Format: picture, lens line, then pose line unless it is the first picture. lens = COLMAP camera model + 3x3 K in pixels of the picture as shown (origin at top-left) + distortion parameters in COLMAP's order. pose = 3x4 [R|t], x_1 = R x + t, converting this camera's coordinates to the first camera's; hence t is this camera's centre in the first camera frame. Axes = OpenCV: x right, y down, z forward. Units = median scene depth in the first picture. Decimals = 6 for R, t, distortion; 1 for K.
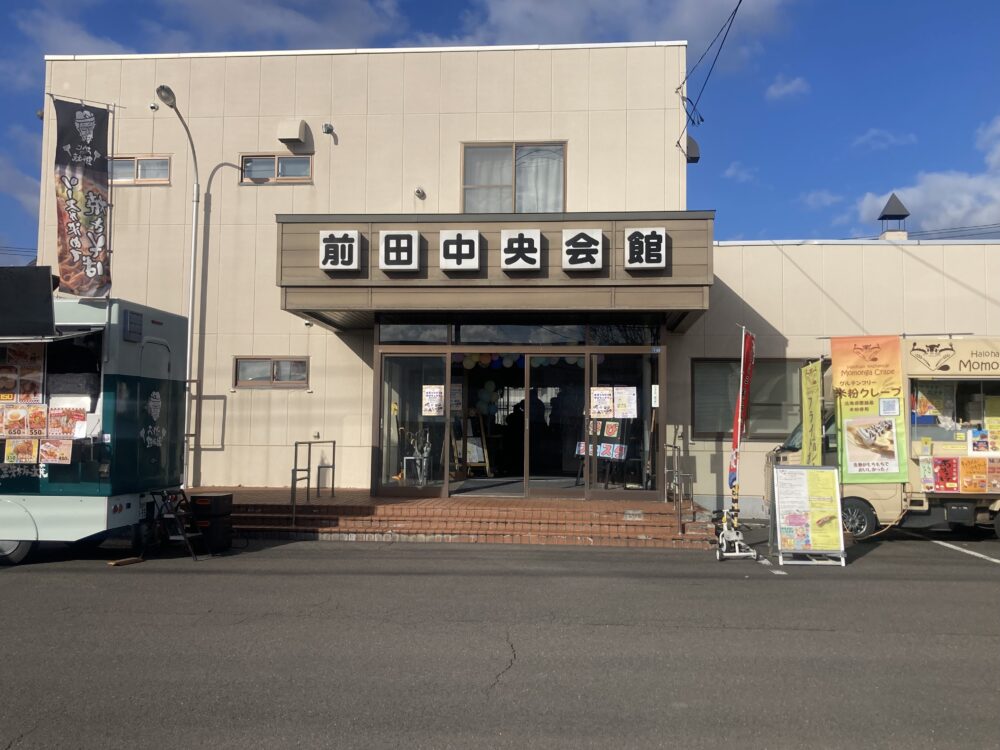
lens RADIAL K [[957.8, 0, 500.0], [0, 957.8, 375.0], [0, 0, 1]] dist [0.048628, -0.018183]
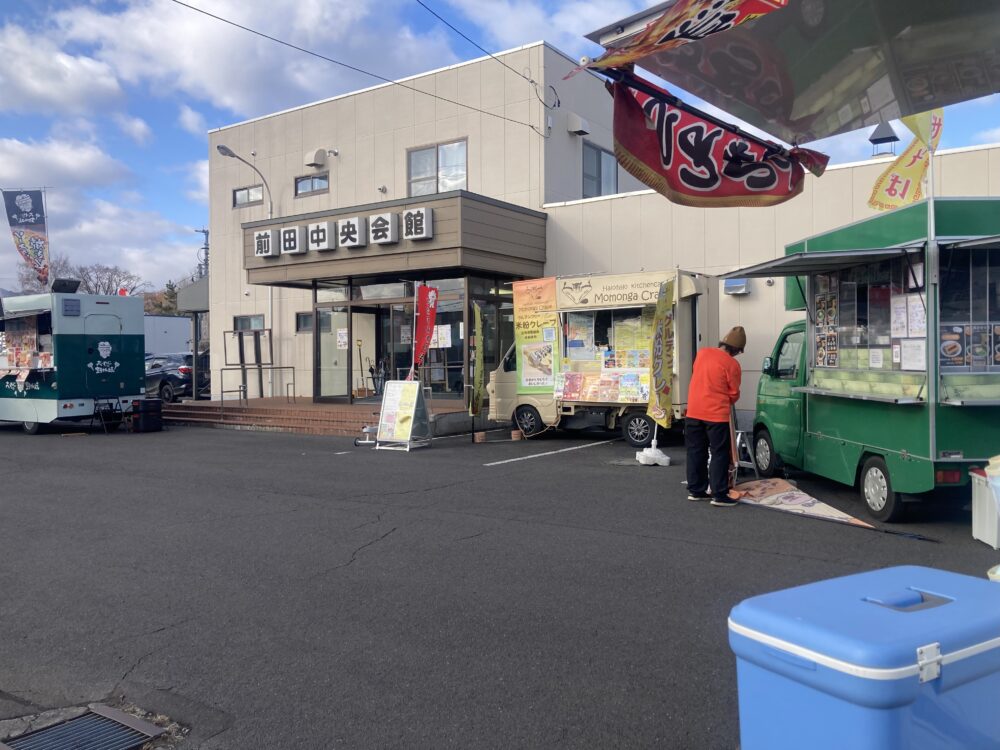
lens RADIAL K [[817.1, 0, 500.0], [0, 817.1, 375.0], [0, 0, 1]] dist [0.001847, -0.000616]
pose [[0.876048, -0.009930, -0.482121, 0.813623], [0.048840, 0.996474, 0.068222, 0.009100], [0.479744, -0.083313, 0.873444, 0.022582]]
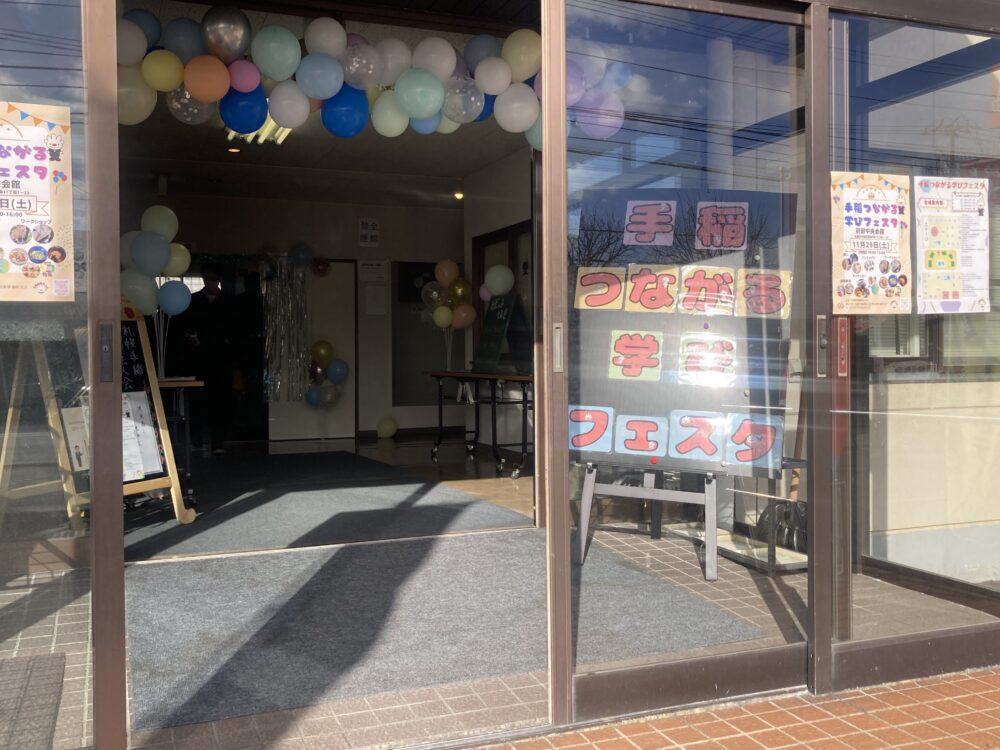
lens RADIAL K [[957.8, 0, 500.0], [0, 957.8, 375.0], [0, 0, 1]] dist [0.048628, -0.018183]
pose [[0.889666, -0.027486, 0.455785, -0.076048], [-0.014818, 0.995923, 0.088983, 0.043396], [-0.456372, -0.085919, 0.885631, 0.904986]]
